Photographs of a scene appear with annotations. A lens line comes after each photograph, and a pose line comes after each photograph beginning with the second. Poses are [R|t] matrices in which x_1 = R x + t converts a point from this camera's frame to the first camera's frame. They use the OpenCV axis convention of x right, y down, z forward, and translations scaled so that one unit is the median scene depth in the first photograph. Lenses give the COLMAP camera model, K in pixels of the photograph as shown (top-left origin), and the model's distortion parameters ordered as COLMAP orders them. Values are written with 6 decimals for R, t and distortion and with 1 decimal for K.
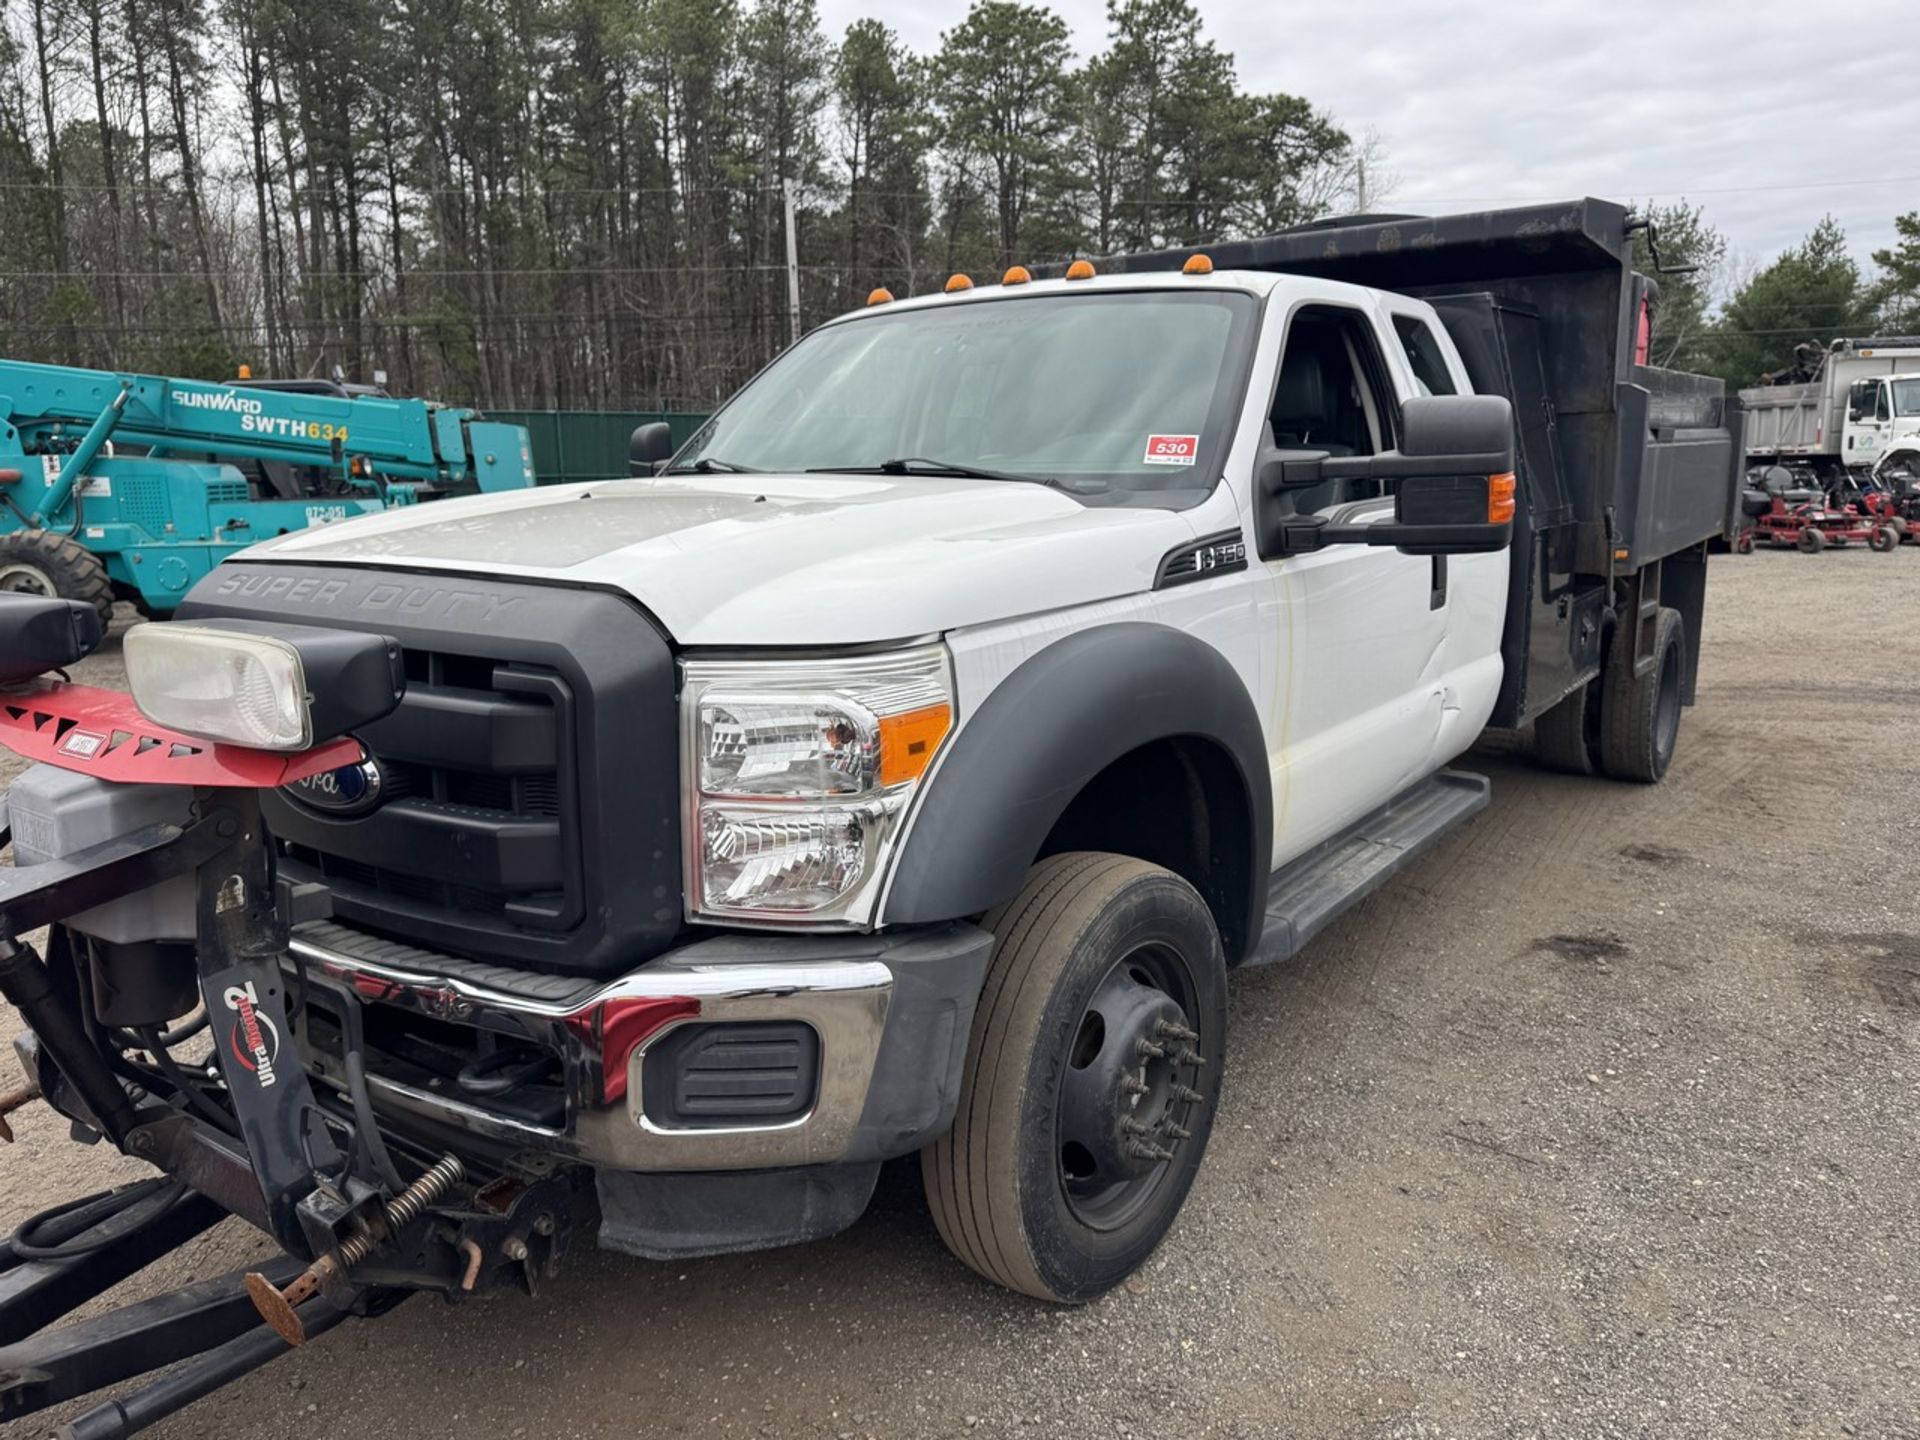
lens RADIAL K [[1347.6, 0, 956.2], [0, 1347.6, 701.7], [0, 0, 1]] dist [0.062821, -0.077700]
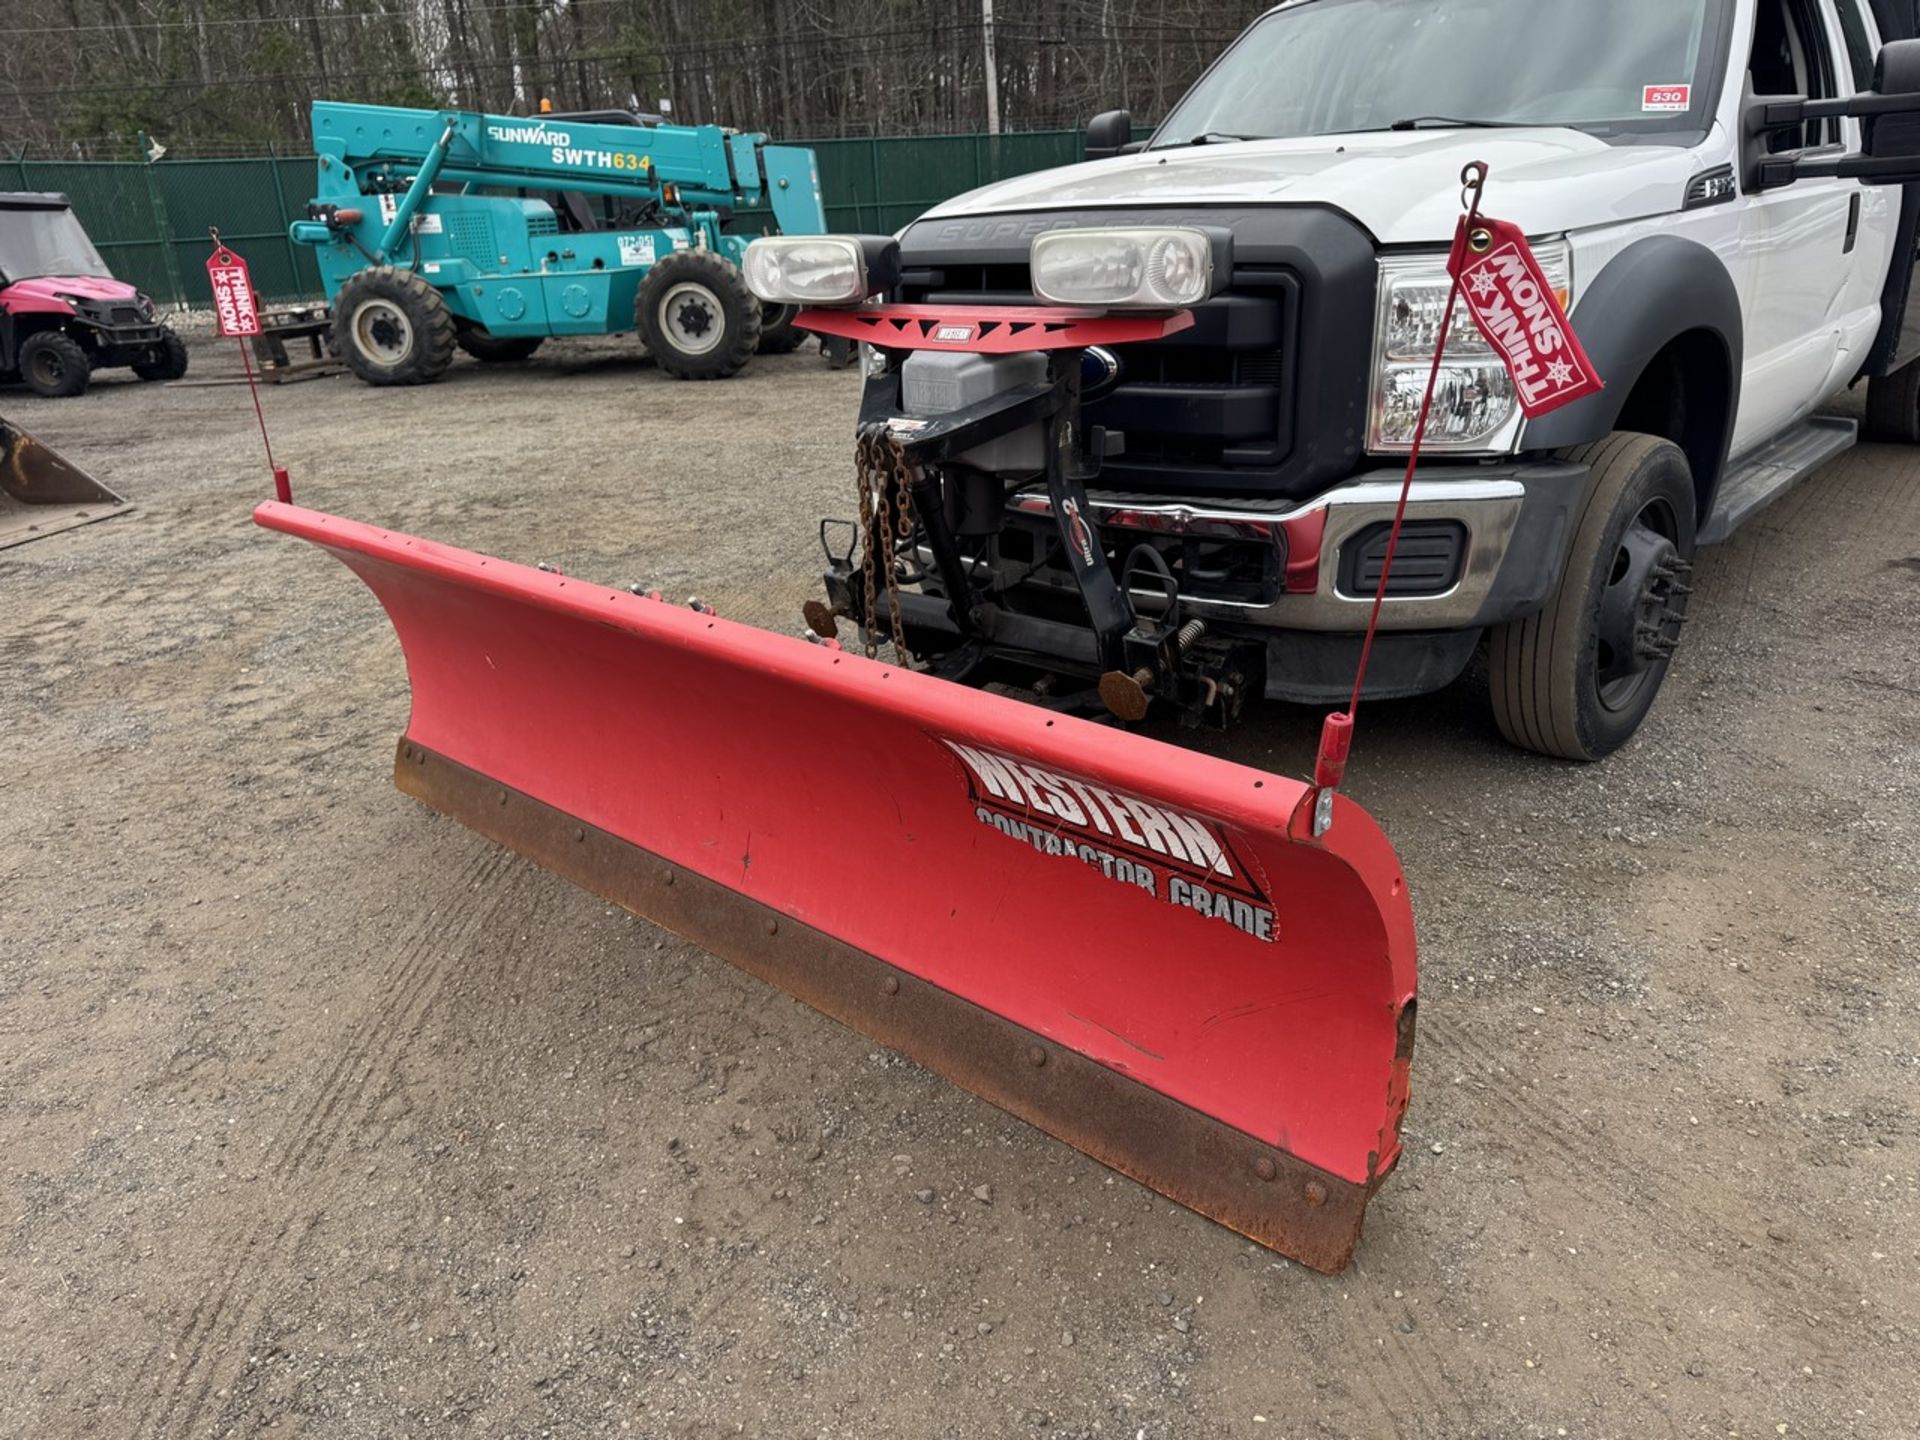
lens RADIAL K [[1348.7, 0, 947.4], [0, 1348.7, 729.9], [0, 0, 1]] dist [0.061656, -0.076280]
pose [[0.993388, 0.007944, -0.114528, -0.247212], [0.014806, 0.980405, 0.196434, 0.084022], [0.113845, -0.196831, 0.973805, -0.252954]]
